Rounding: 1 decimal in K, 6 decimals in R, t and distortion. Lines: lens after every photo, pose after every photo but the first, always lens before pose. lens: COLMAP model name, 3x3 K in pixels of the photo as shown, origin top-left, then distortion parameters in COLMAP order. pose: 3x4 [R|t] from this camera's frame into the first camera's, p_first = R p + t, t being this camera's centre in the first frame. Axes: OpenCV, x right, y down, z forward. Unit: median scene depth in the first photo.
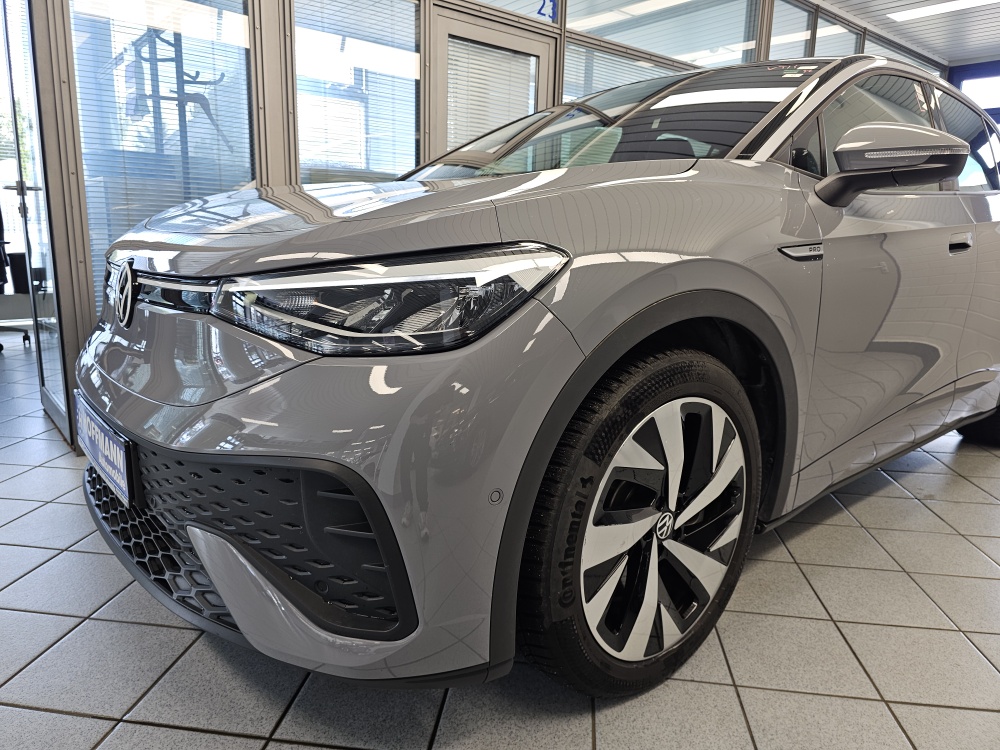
lens RADIAL K [[671.0, 0, 498.6], [0, 671.0, 365.5], [0, 0, 1]] dist [0.073212, -0.077441]
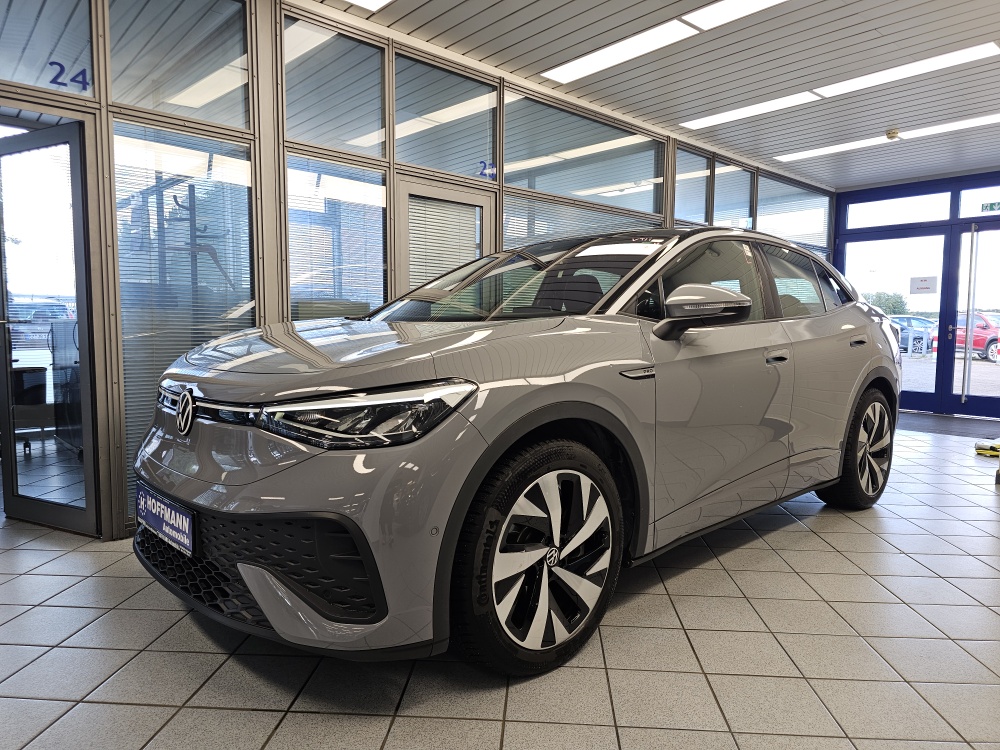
lens RADIAL K [[669.6, 0, 504.6], [0, 669.6, 373.9], [0, 0, 1]] dist [0.074241, -0.074603]
pose [[0.998099, -0.022546, 0.057355, 0.062429], [0.029511, 0.991889, -0.123635, 0.014667], [-0.054103, 0.125092, 0.990669, -0.540944]]
